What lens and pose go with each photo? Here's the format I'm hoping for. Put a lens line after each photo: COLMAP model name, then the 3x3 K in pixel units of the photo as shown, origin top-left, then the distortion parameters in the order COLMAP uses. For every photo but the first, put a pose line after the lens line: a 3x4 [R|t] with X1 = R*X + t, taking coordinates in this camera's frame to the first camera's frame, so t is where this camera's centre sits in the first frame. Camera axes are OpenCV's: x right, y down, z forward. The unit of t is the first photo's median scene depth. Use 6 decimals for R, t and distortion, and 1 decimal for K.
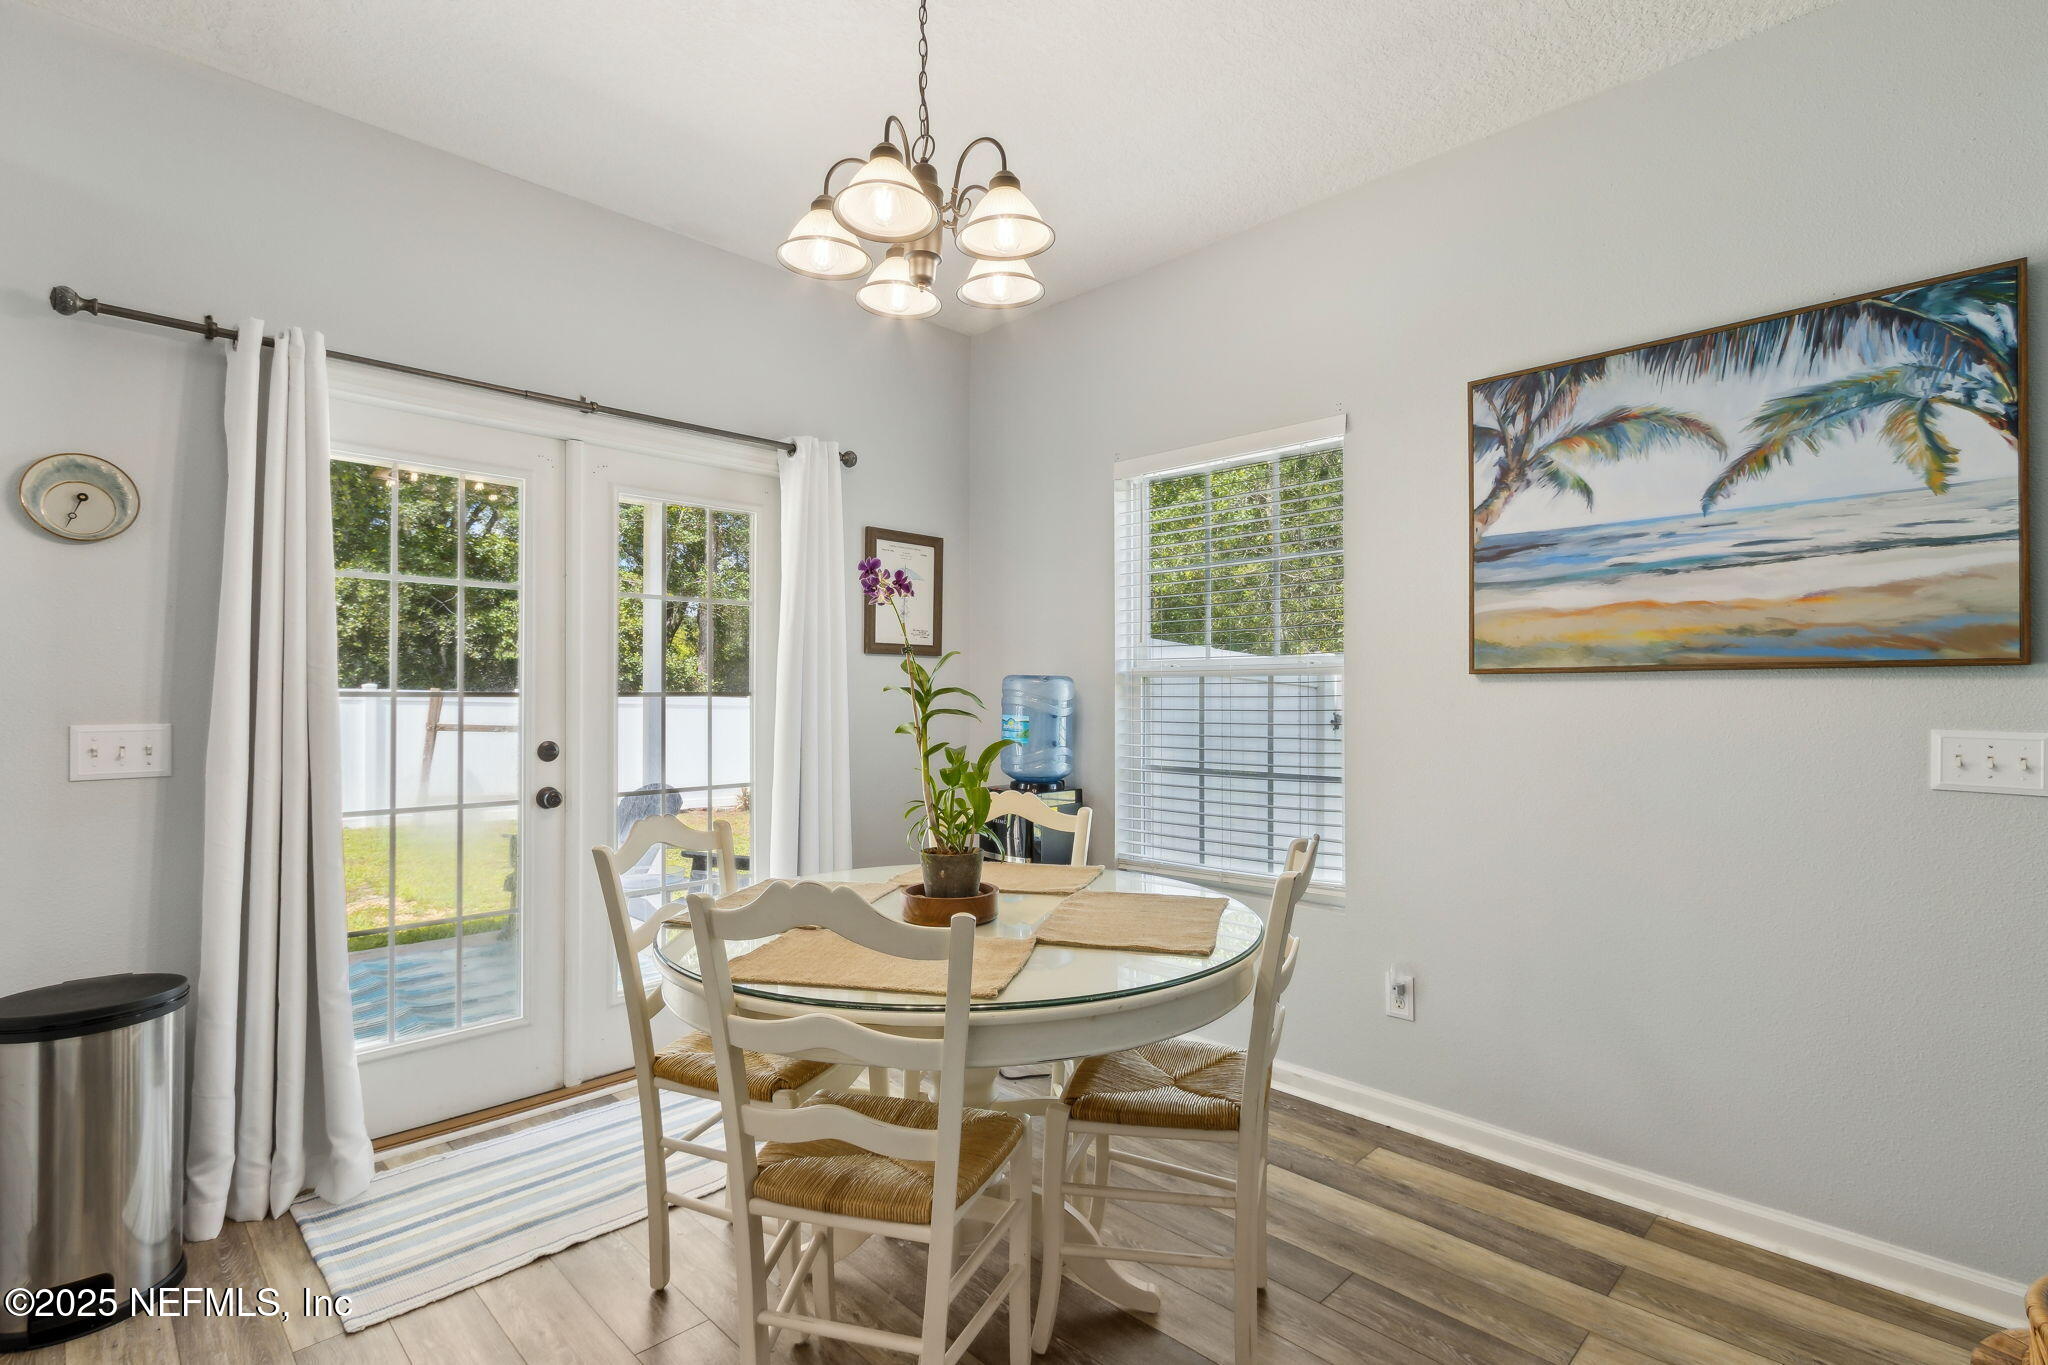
lens RADIAL K [[954.9, 0, 1023.2], [0, 954.9, 686.7], [0, 0, 1]] dist [-0.001761, -0.000698]
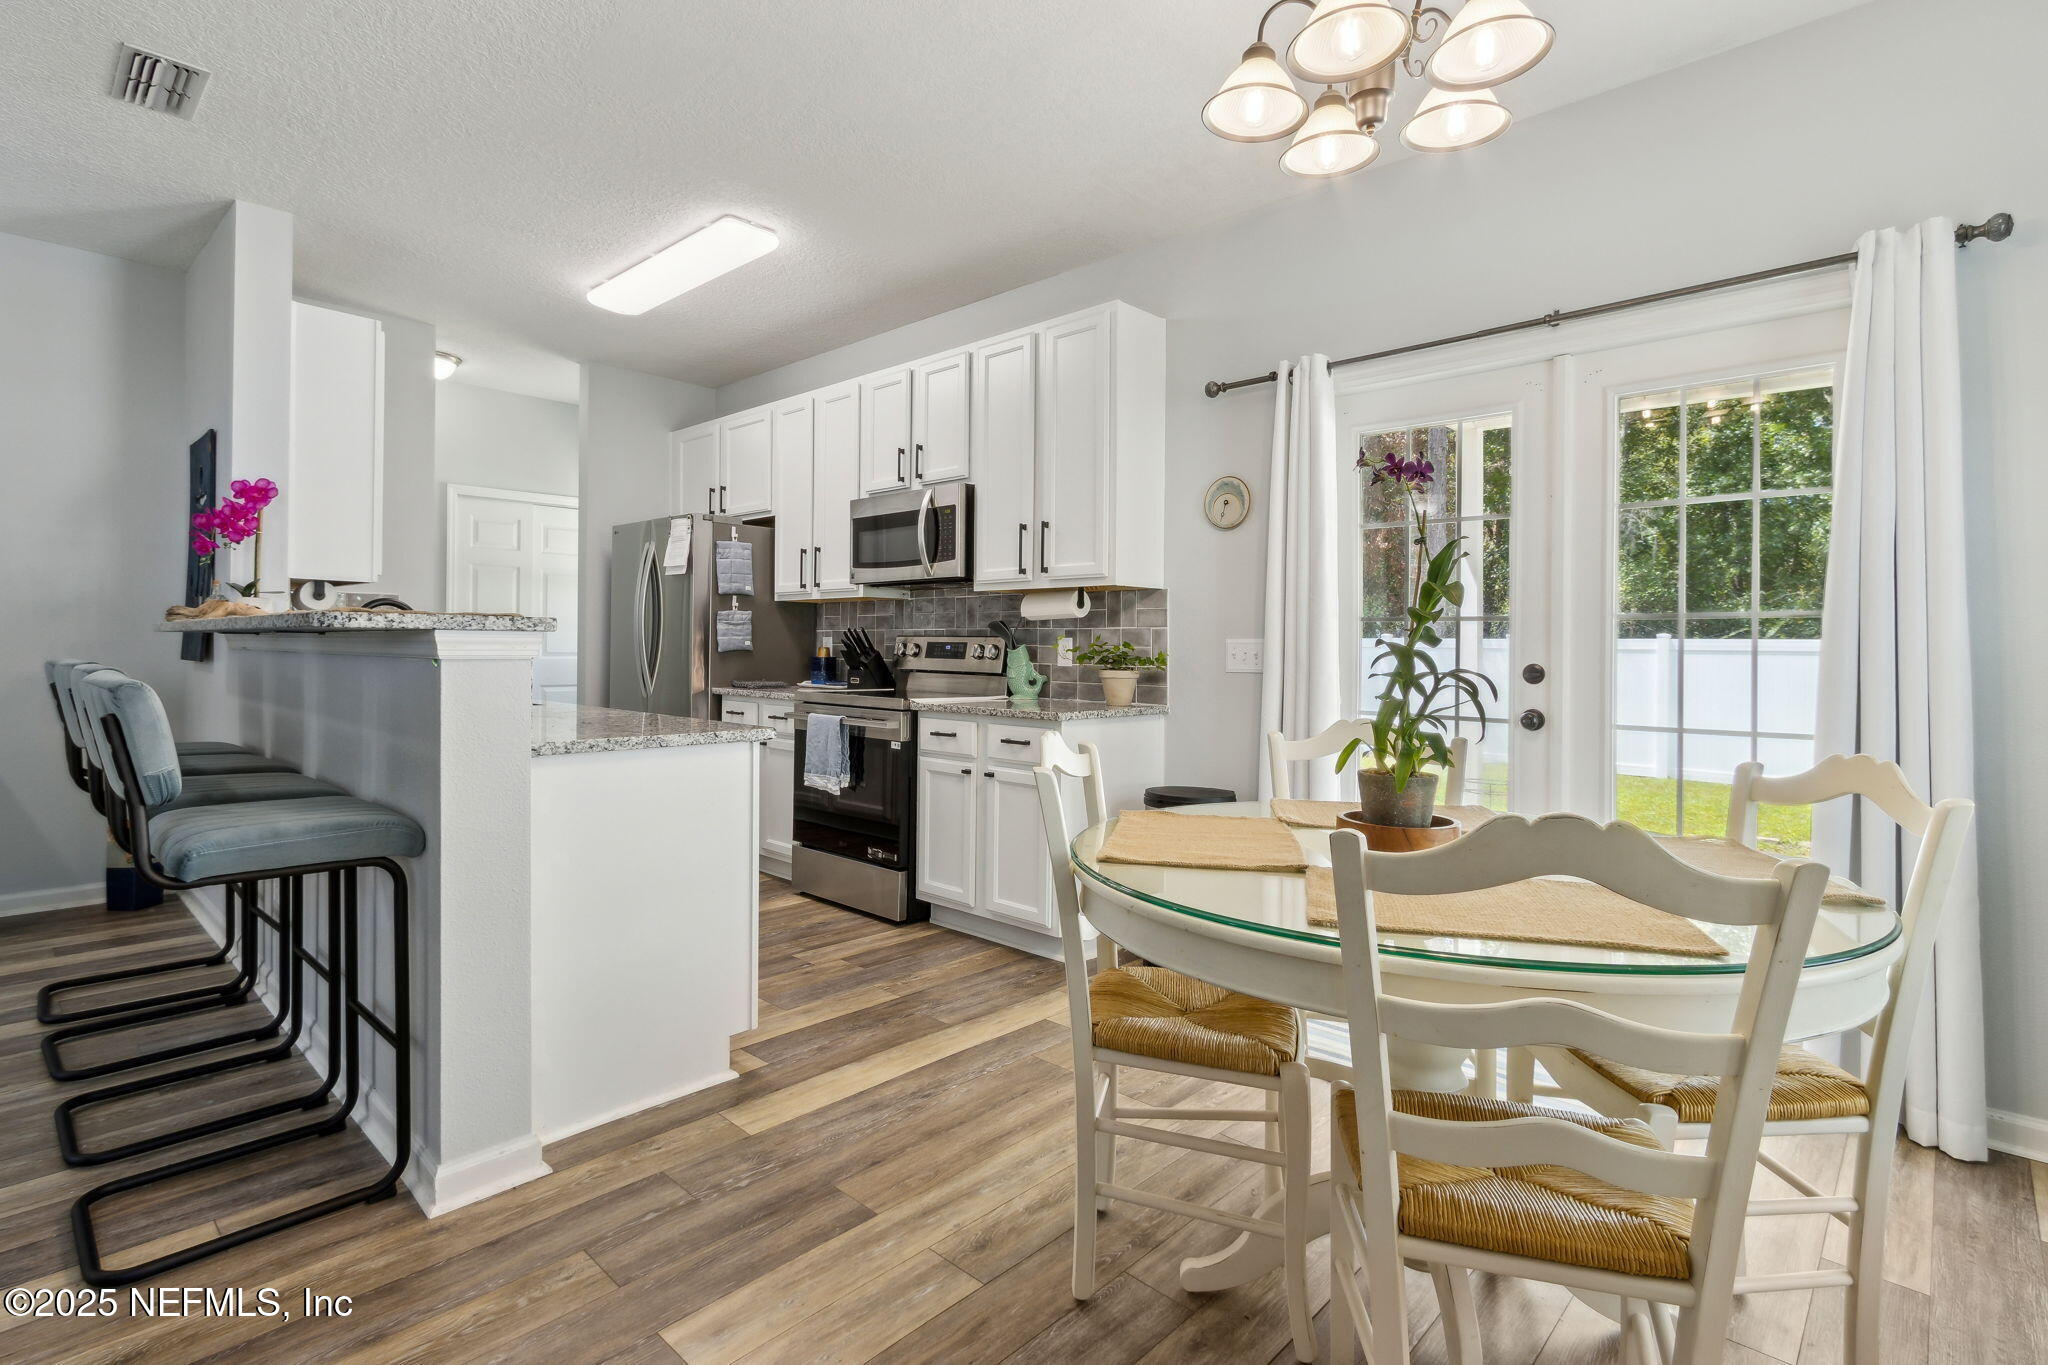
lens RADIAL K [[980.9, 0, 1012.2], [0, 980.9, 651.2], [0, 0, 1]] dist [0.003491, 0.000317]
pose [[0.015716, 0.005993, -0.999859, 0.629220], [-0.001311, 0.999981, 0.005974, 0.045743], [0.999876, 0.001217, 0.015723, 0.509367]]
